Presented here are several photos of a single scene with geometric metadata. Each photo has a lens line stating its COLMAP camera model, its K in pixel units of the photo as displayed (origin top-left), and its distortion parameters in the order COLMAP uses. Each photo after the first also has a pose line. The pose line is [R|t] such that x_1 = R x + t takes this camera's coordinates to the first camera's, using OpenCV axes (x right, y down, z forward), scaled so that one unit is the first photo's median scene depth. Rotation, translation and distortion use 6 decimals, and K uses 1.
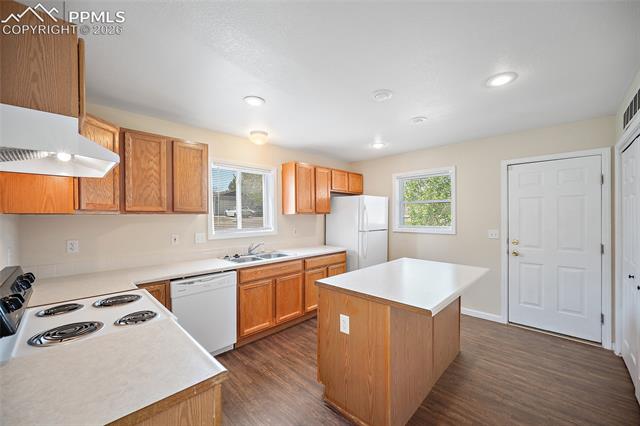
lens RADIAL K [[244.4, 0, 320.0], [0, 244.4, 213.0], [0, 0, 1]] dist [-0.001459, -0.000138]
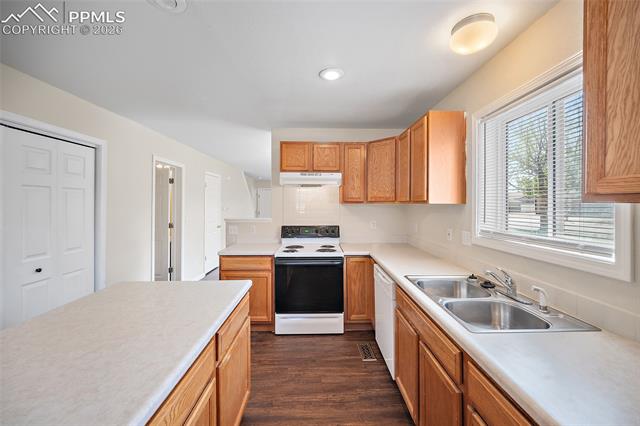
lens RADIAL K [[253.1, 0, 321.9], [0, 253.1, 206.2], [0, 0, 1]] dist [-0.001631, -0.000108]
pose [[-0.699217, -0.001195, -0.714908, 0.334808], [0.001761, 0.999993, -0.003394, 0.016063], [0.714907, -0.003633, -0.699210, 1.343603]]
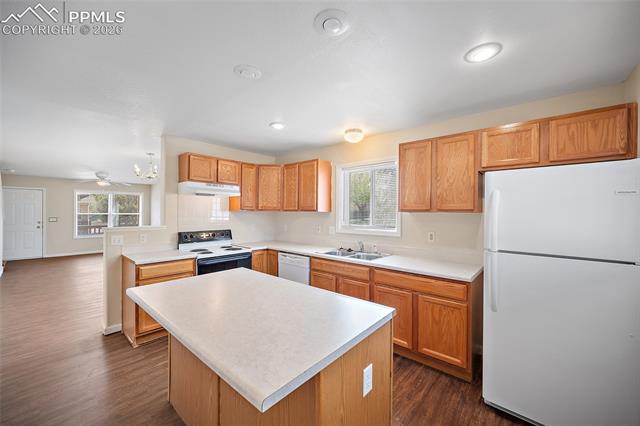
lens RADIAL K [[247.4, 0, 320.0], [0, 247.4, 213.0], [0, 0, 1]] dist [-0.000322, 0.000083]
pose [[0.046188, -0.004067, -0.998925, 0.886479], [0.004280, 0.999983, -0.003874, 0.019099], [0.998924, -0.004096, 0.046204, 0.981165]]
